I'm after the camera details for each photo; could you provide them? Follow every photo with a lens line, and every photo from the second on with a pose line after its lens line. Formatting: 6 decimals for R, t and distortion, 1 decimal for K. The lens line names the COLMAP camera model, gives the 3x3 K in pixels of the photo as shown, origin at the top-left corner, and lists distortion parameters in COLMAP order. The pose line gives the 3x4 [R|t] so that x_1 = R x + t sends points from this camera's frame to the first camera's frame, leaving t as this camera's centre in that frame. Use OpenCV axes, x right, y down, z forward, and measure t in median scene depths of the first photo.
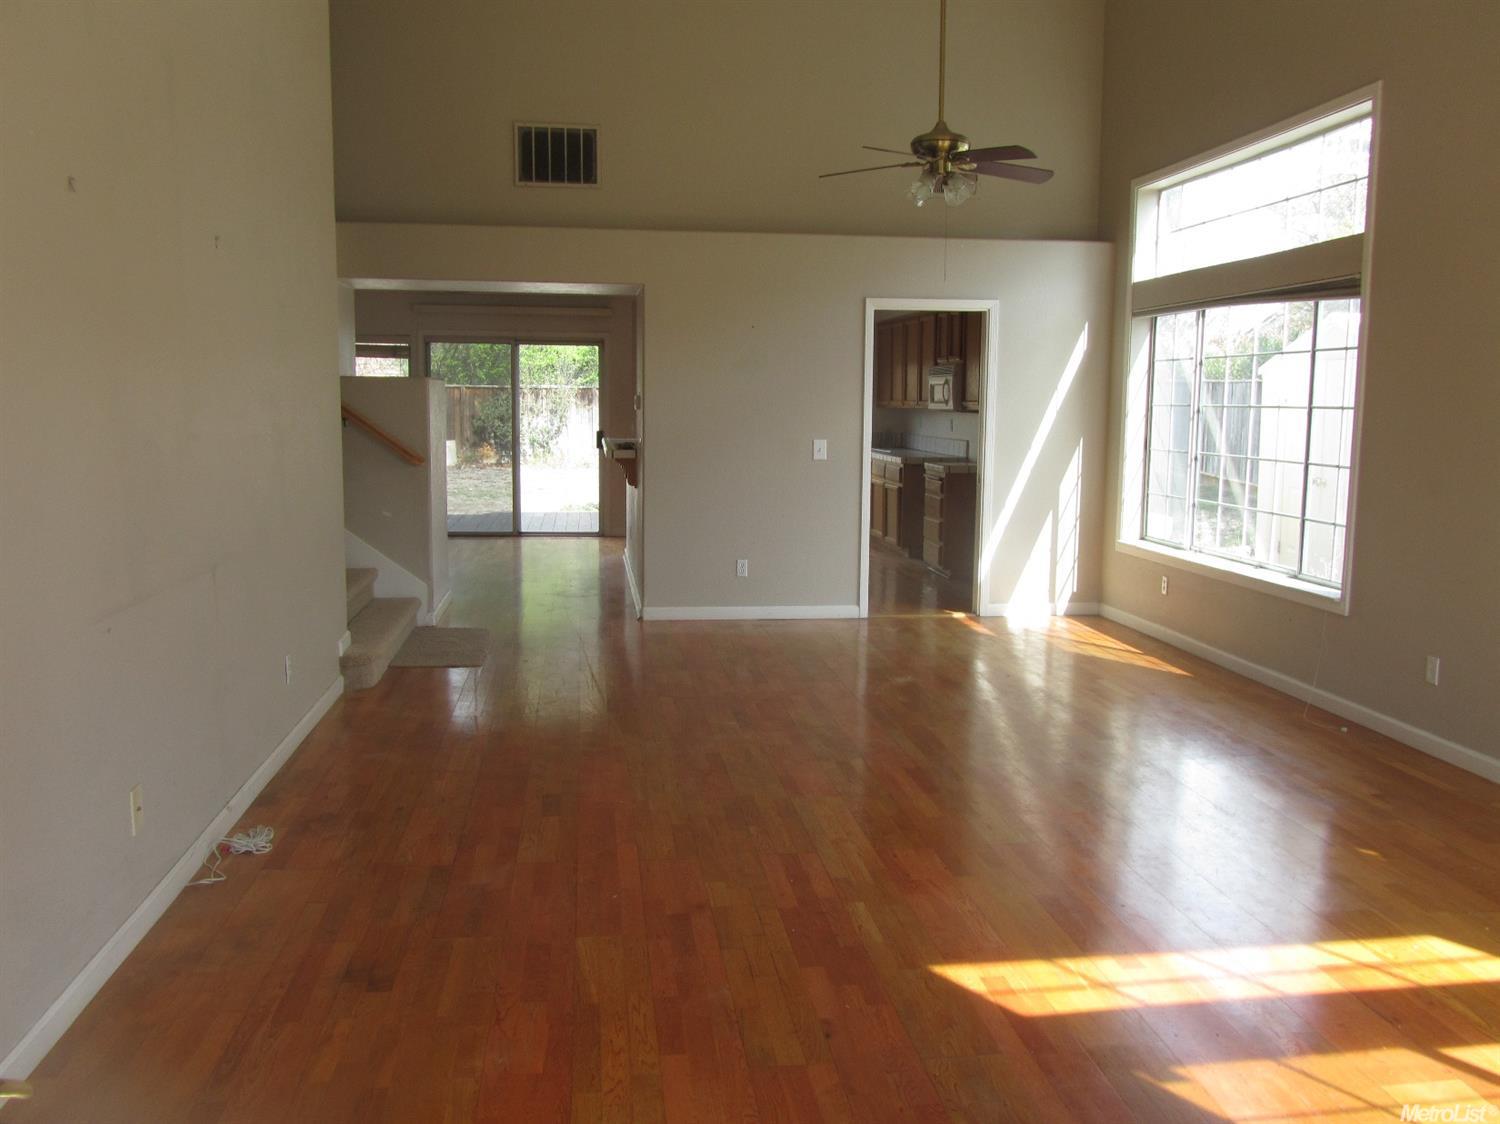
lens RADIAL K [[1233.6, 0, 750.0], [0, 1233.6, 562.0], [0, 0, 1]] dist [-0.040103, 0.004516]
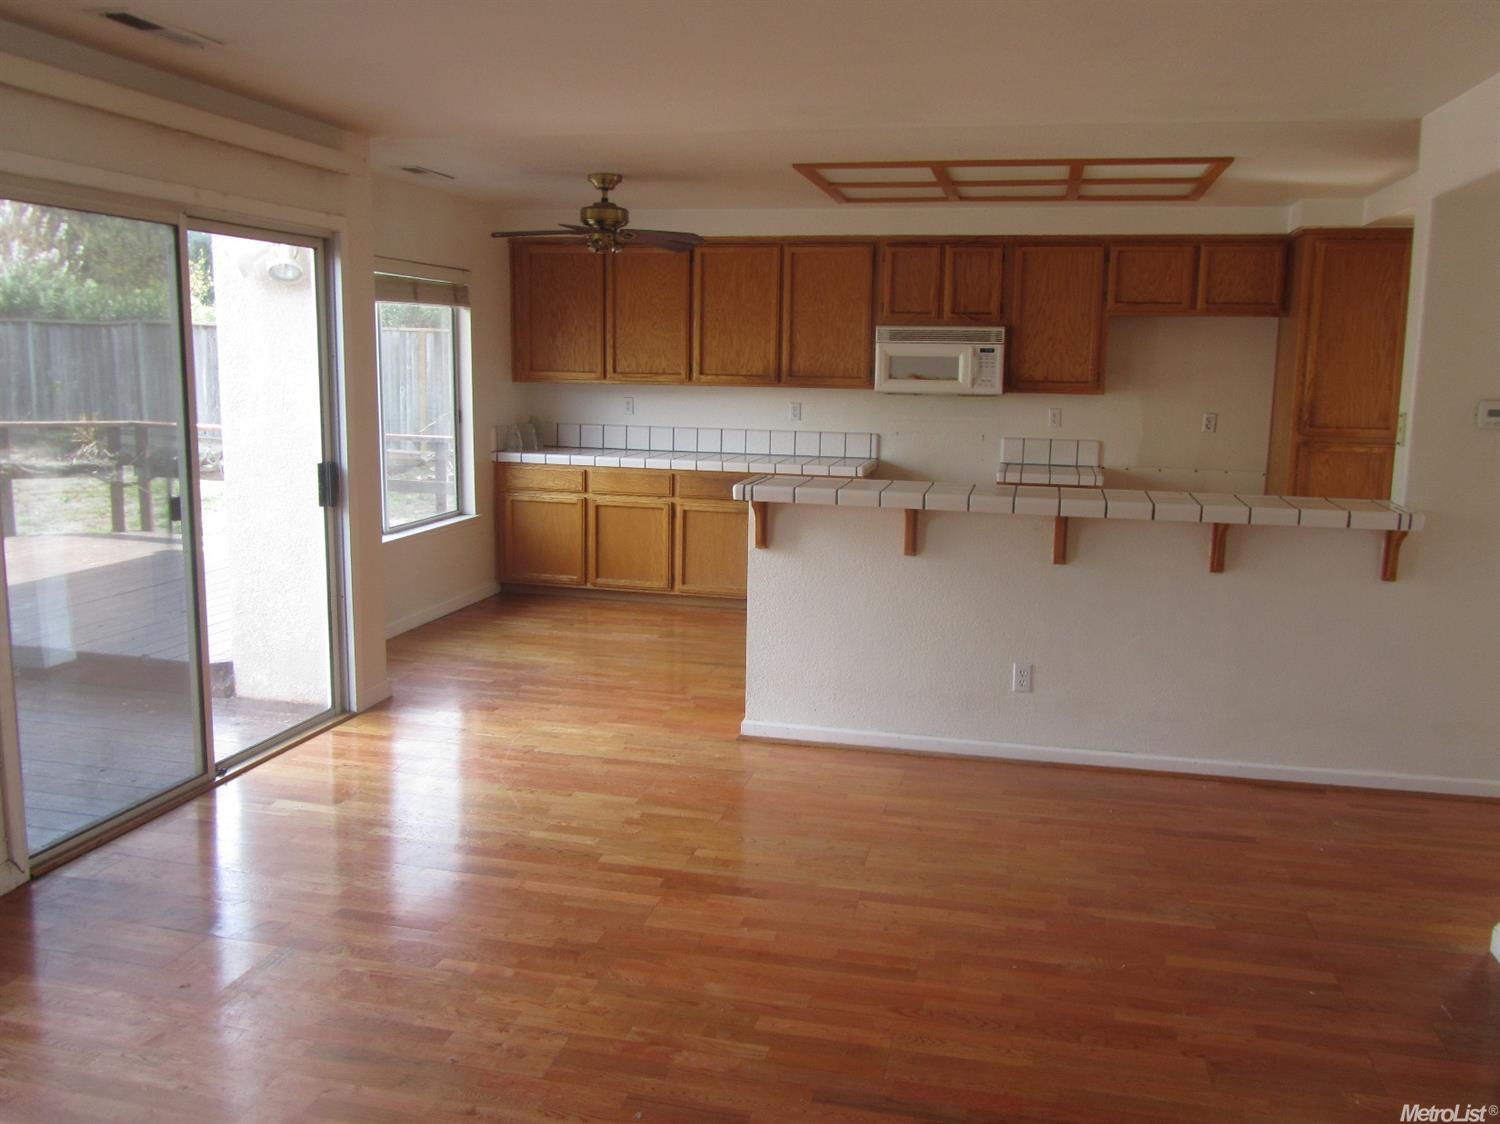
lens RADIAL K [[1233.6, 0, 750.0], [0, 1233.6, 562.0], [0, 0, 1]] dist [-0.040103, 0.004516]
pose [[0.352359, -0.160741, 0.921957, -0.342440], [0.108981, 0.985485, 0.130166, -0.086768], [-0.929498, 0.054610, 0.364762, 0.563861]]
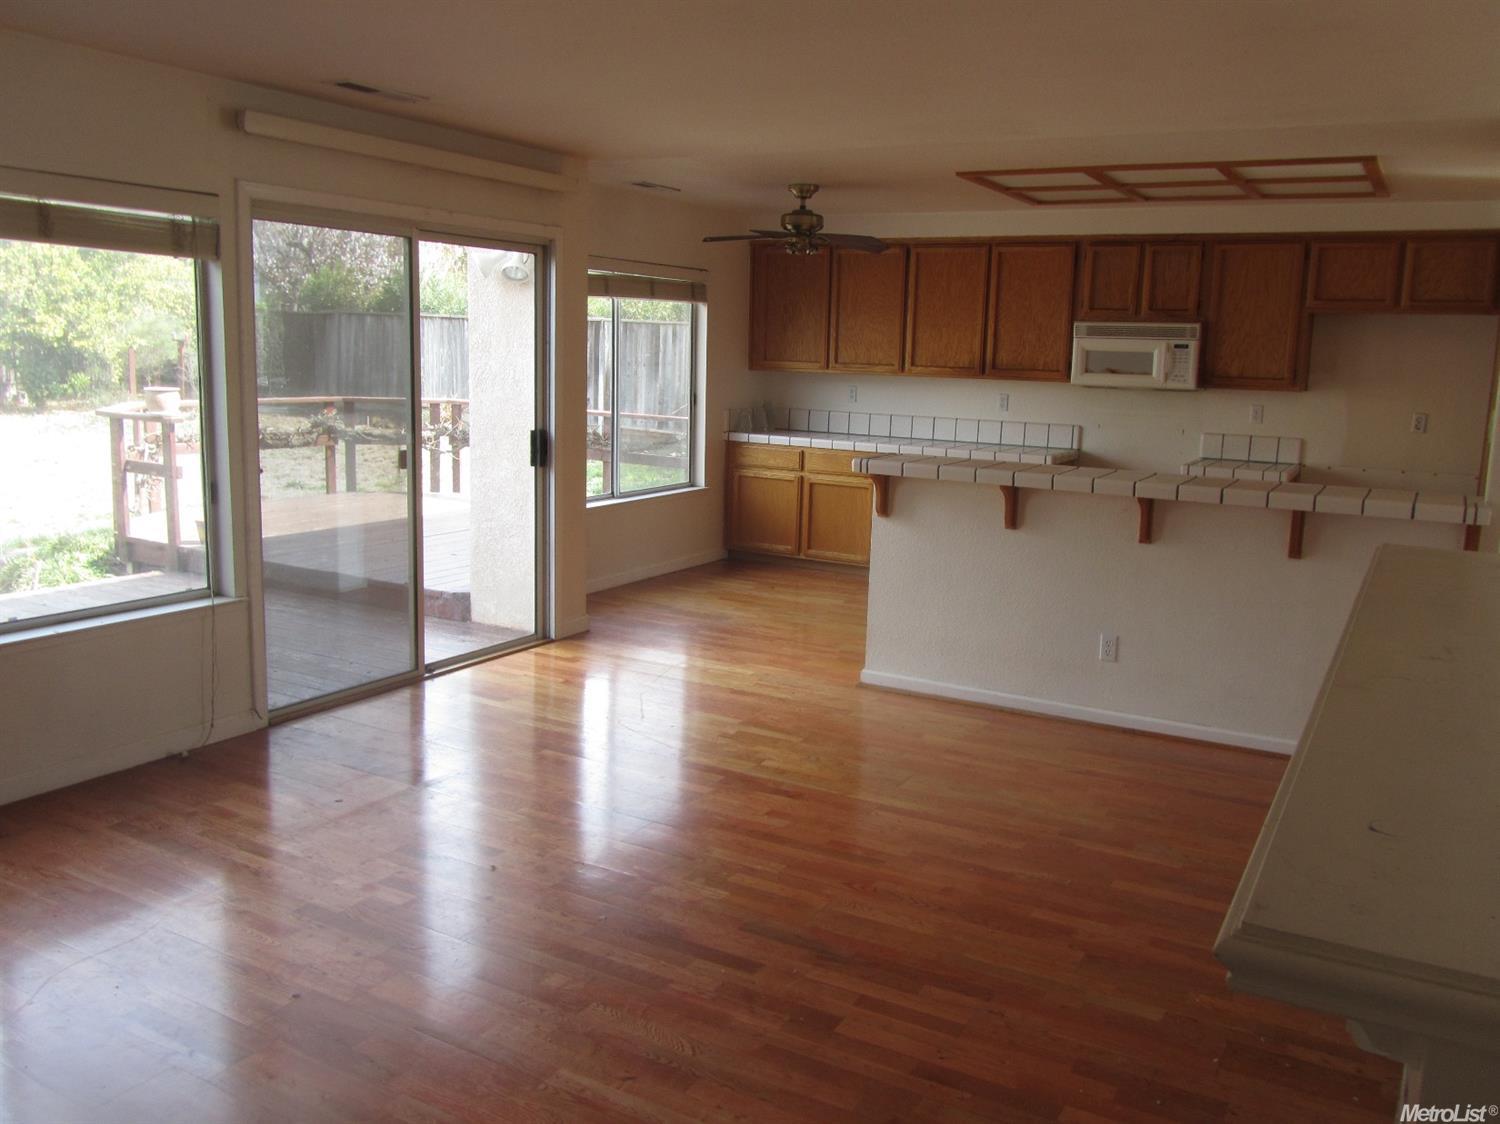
lens RADIAL K [[1233.6, 0, 750.0], [0, 1233.6, 562.0], [0, 0, 1]] dist [-0.040103, 0.004516]
pose [[0.602350, -0.134401, 0.786836, -0.353451], [0.083920, 0.990923, 0.105017, -0.077115], [-0.793809, 0.002775, 0.608161, 0.495119]]
